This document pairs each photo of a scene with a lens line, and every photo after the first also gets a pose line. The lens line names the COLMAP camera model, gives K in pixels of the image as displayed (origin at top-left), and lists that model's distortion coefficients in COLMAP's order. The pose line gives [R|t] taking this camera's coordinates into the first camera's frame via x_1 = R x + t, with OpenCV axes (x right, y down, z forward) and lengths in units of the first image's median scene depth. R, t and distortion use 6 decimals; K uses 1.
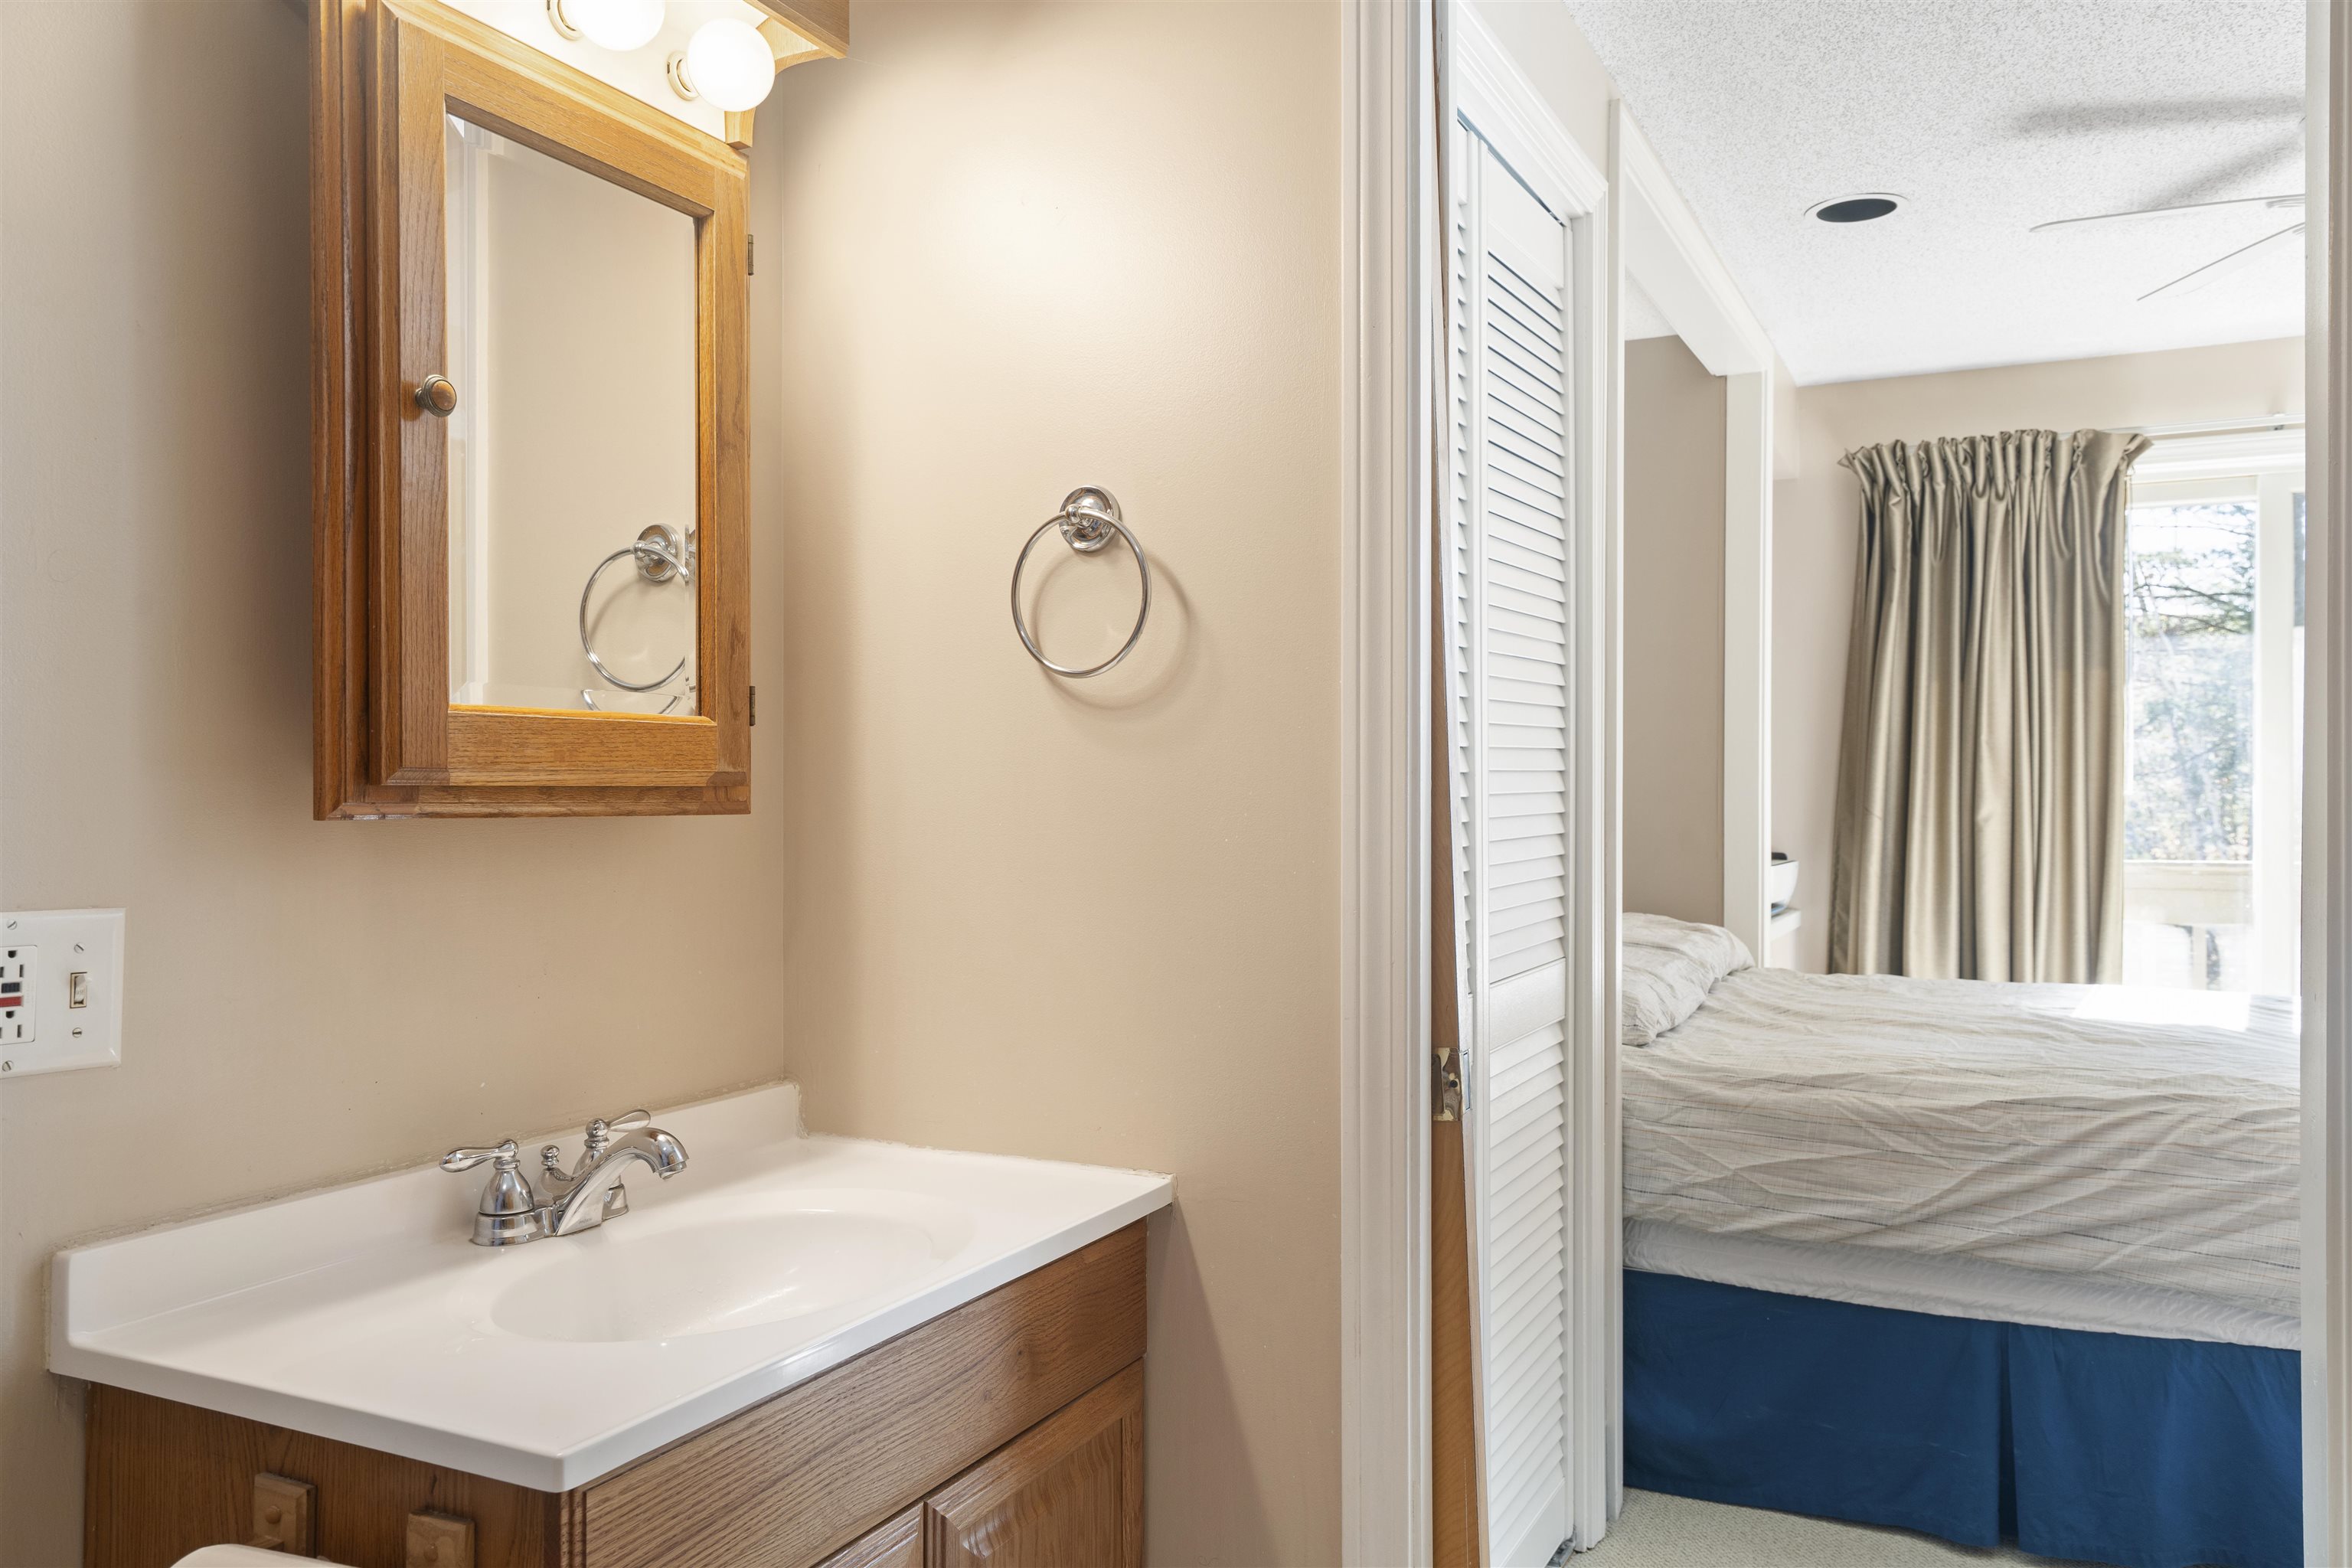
lens RADIAL K [[1806.4, 0, 1176.0], [0, 1806.4, 784.0], [0, 0, 1]] dist [0.001250, 0.000795]
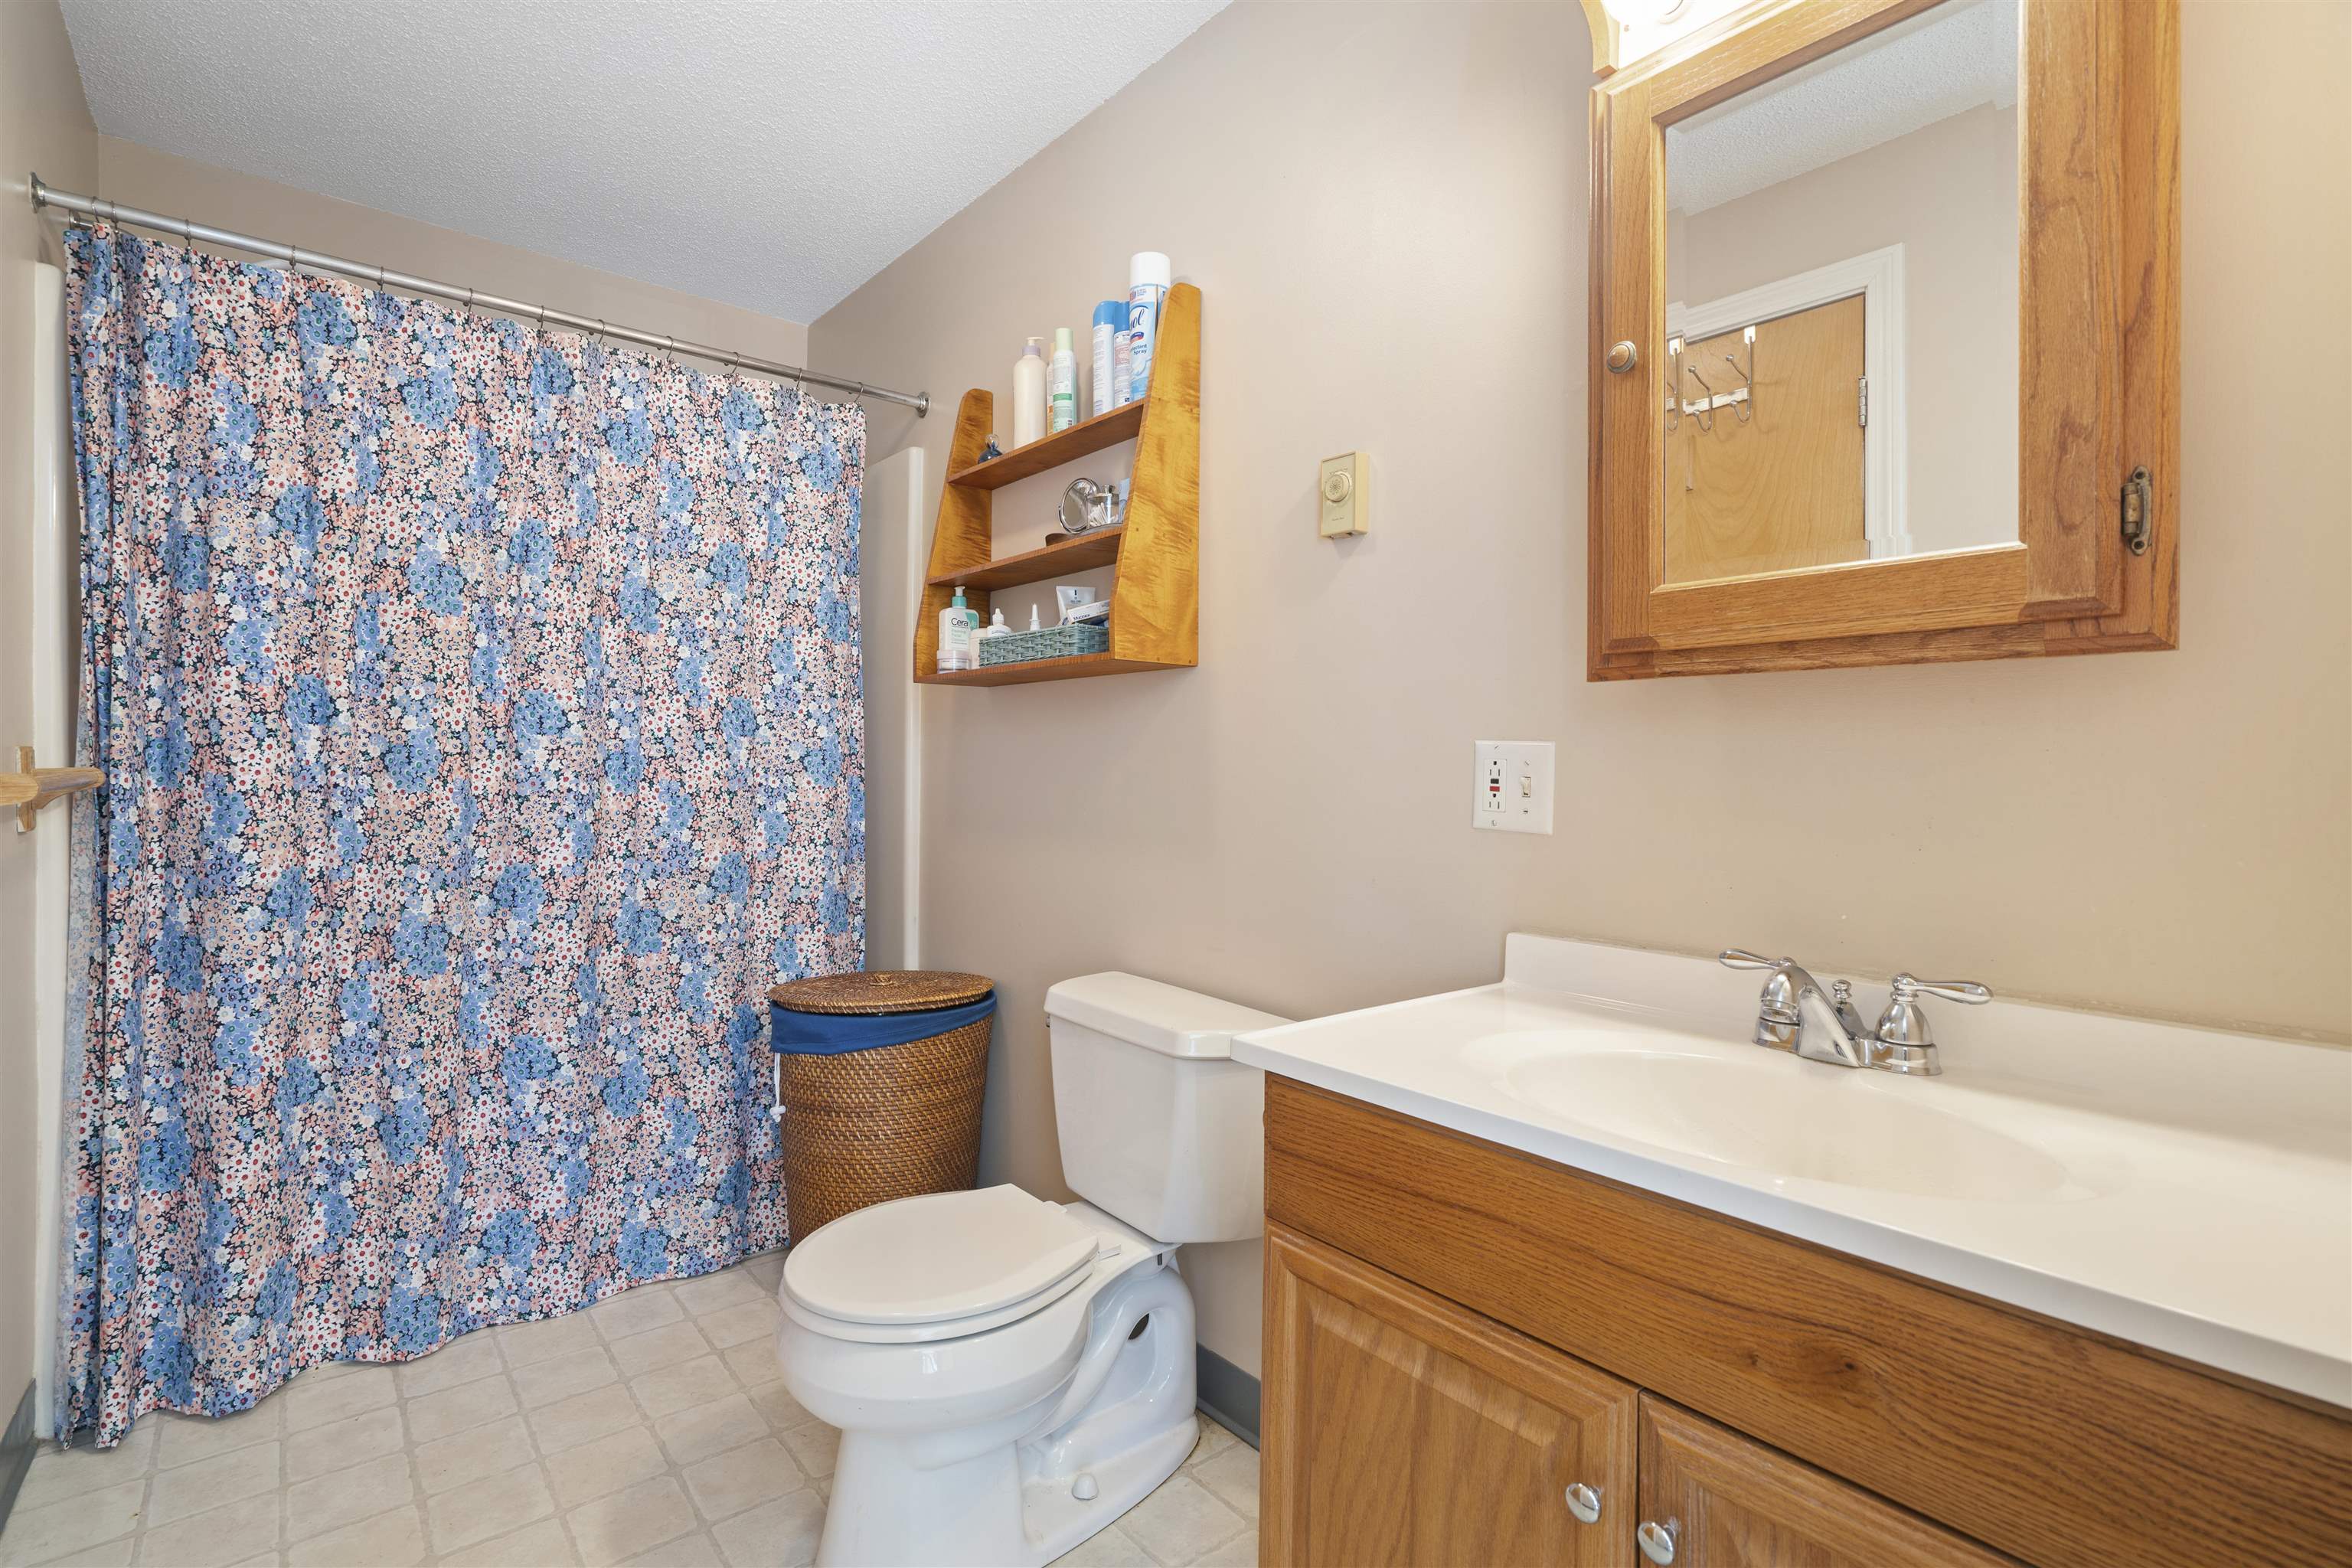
lens RADIAL K [[1096.0, 0, 1129.8], [0, 1096.0, 783.1], [0, 0, 1]] dist [0.000863, 0.001167]
pose [[-0.419323, 0.002856, -0.907833, 0.415727], [-0.017765, 0.999778, 0.011351, 0.084574], [0.907663, 0.020887, -0.419179, 0.883918]]
